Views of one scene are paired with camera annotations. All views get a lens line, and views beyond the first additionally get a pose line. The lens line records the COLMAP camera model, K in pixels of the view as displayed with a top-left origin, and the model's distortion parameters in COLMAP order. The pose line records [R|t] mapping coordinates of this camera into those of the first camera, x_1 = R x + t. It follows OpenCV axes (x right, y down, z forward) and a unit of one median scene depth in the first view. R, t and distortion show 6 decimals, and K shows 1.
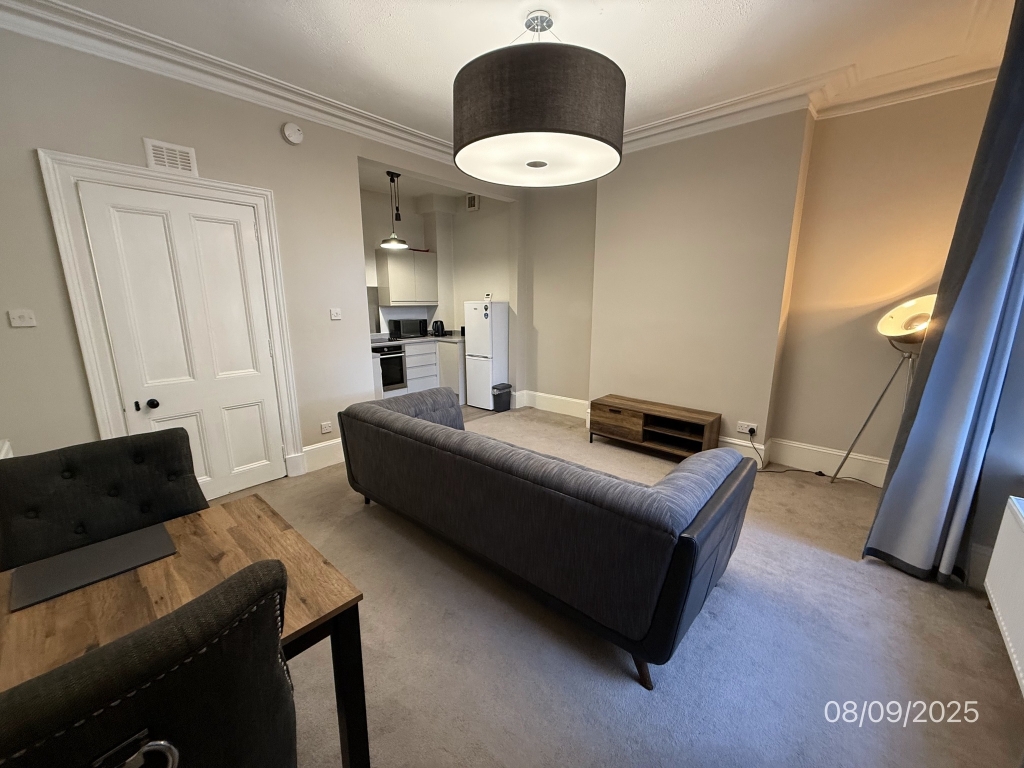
lens RADIAL K [[404.7, 0, 511.3], [0, 404.7, 383.4], [0, 0, 1]] dist [-0.000802, 0.000077]
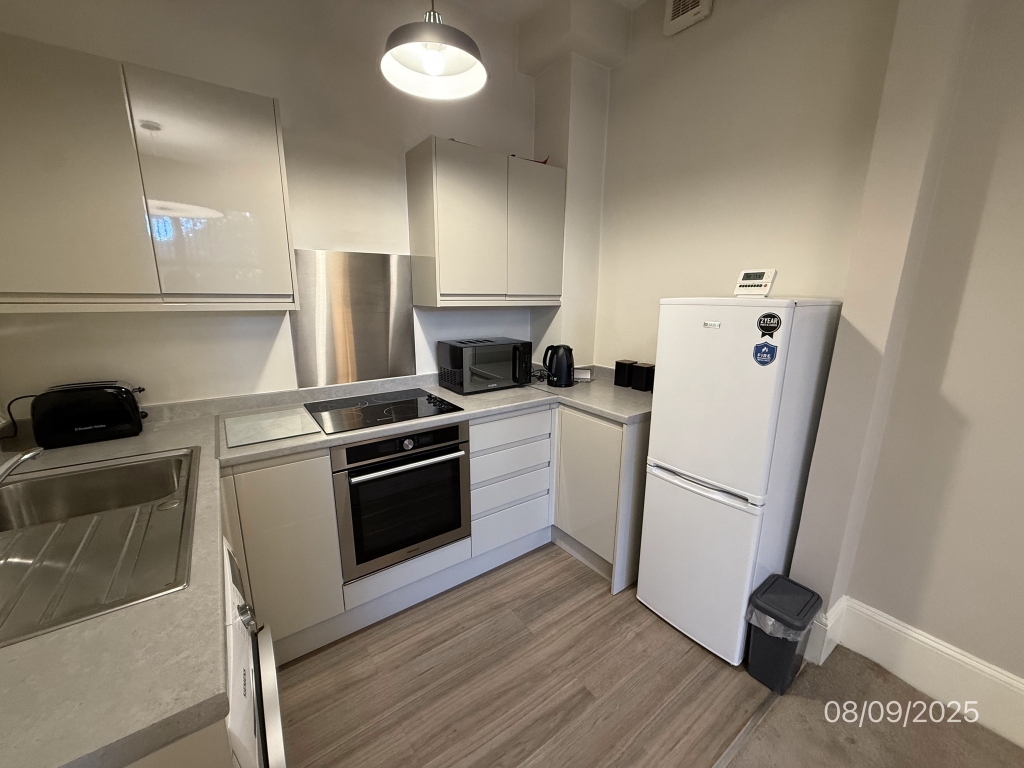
lens RADIAL K [[404.7, 0, 511.3], [0, 404.7, 383.4], [0, 0, 1]] dist [-0.000802, 0.000077]
pose [[0.978042, 0.054049, -0.201277, -0.159001], [-0.050862, 0.998485, 0.020979, -0.135871], [0.202106, -0.010281, 0.979310, 0.663845]]
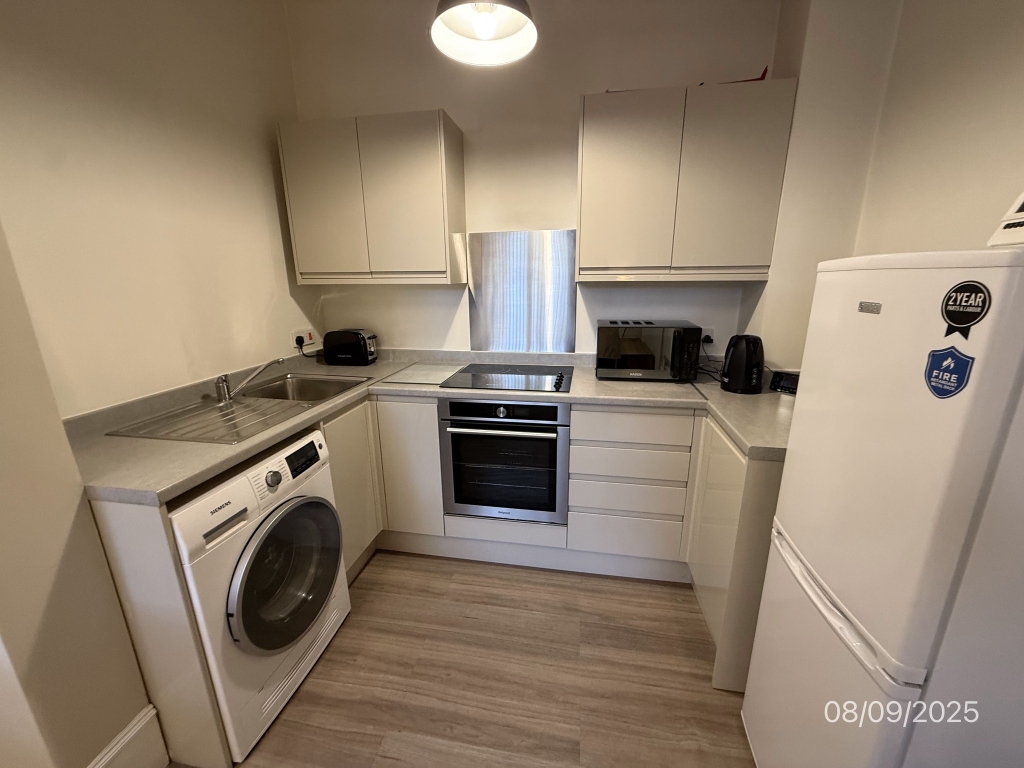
lens RADIAL K [[404.7, 0, 511.3], [0, 404.7, 383.4], [0, 0, 1]] dist [-0.000802, 0.000077]
pose [[0.530361, 0.211182, -0.821047, -0.029252], [-0.161029, 0.975940, 0.147004, -0.150653], [0.832338, 0.054247, 0.551607, 0.774624]]
